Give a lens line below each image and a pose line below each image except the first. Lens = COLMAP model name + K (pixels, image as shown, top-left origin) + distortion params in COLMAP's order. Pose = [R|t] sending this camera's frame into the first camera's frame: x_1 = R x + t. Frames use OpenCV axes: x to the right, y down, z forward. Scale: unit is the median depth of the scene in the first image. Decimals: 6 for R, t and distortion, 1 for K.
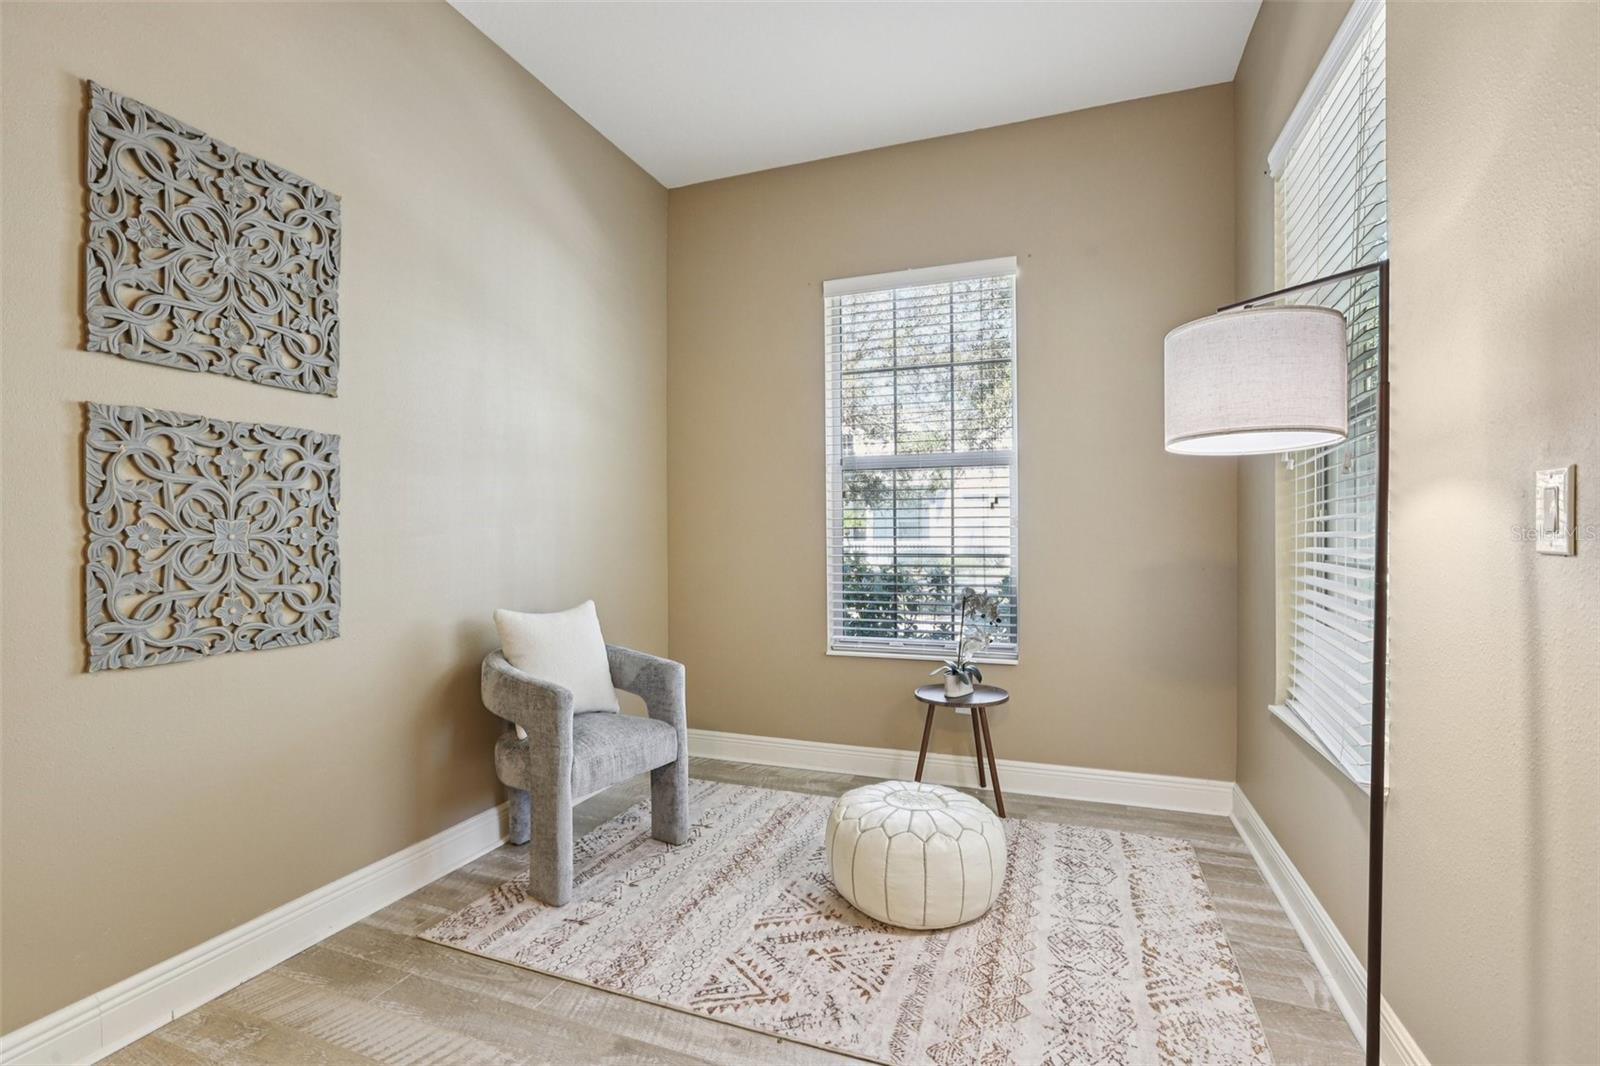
lens RADIAL K [[727.7, 0, 793.9], [0, 727.7, 543.4], [0, 0, 1]] dist [-0.055403, 0.019781]
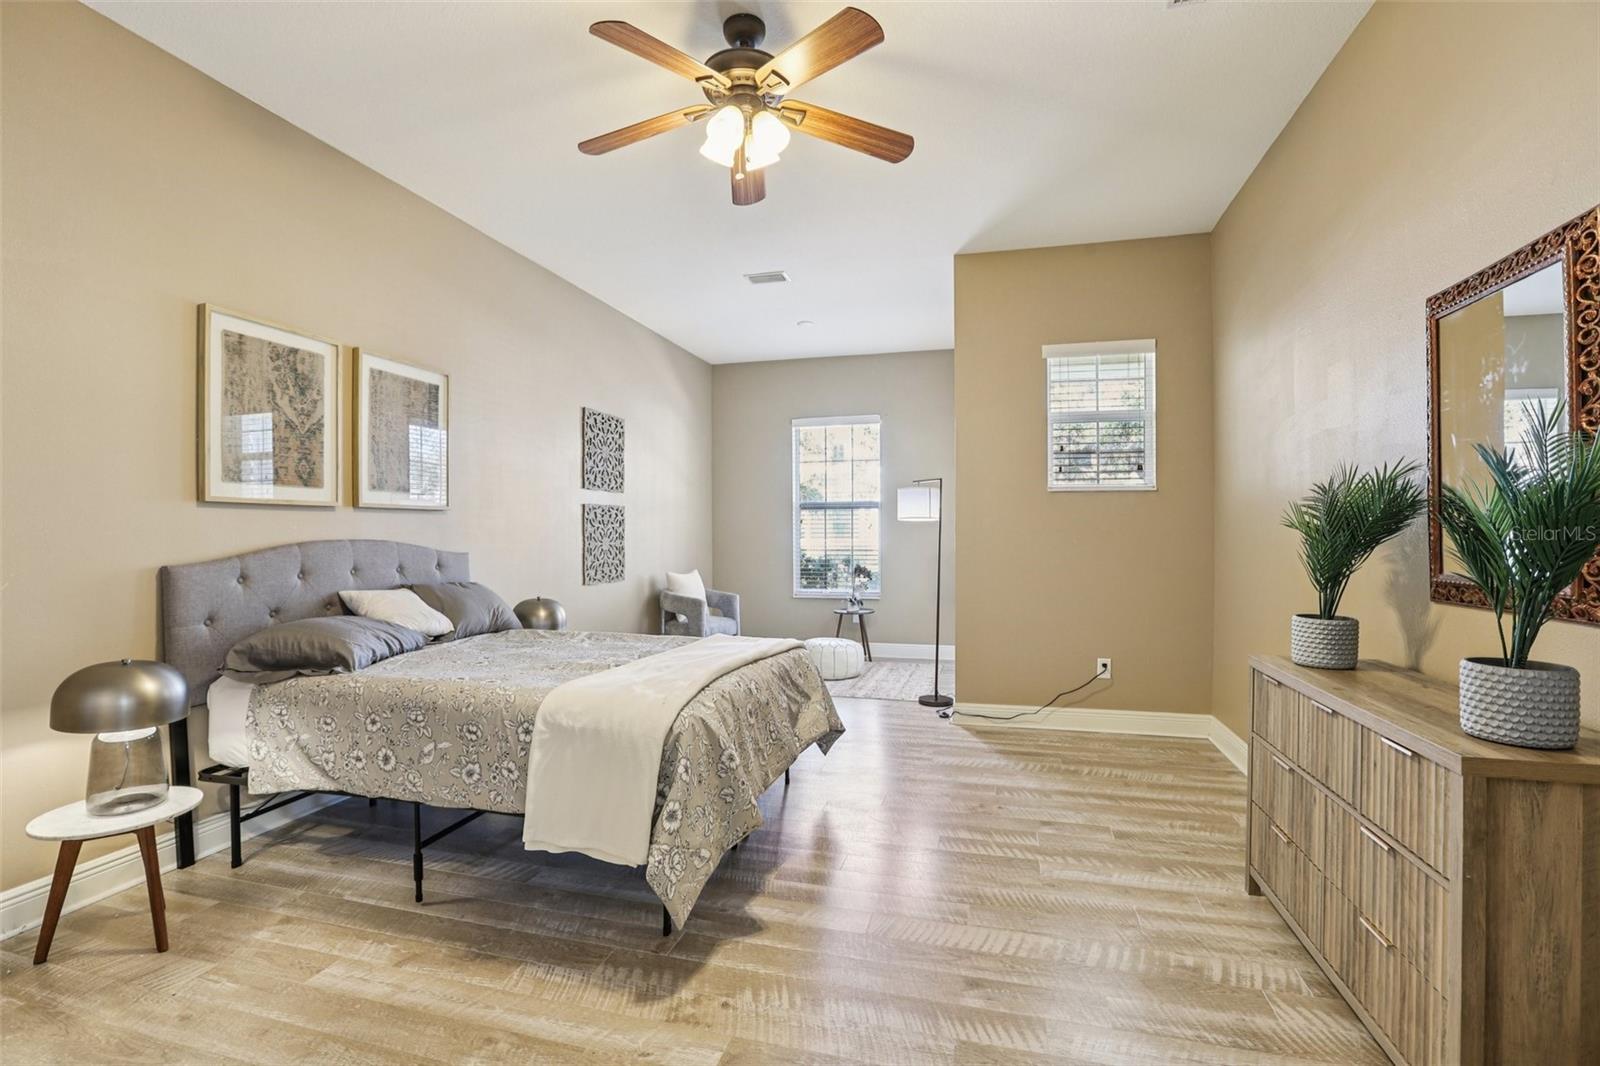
lens RADIAL K [[727.7, 0, 793.9], [0, 727.7, 543.4], [0, 0, 1]] dist [-0.055403, 0.019781]
pose [[0.996386, 0.000426, 0.084945, -0.228205], [-0.000648, 0.999996, 0.002589, -0.017437], [-0.084944, -0.002635, 0.996382, -1.893408]]
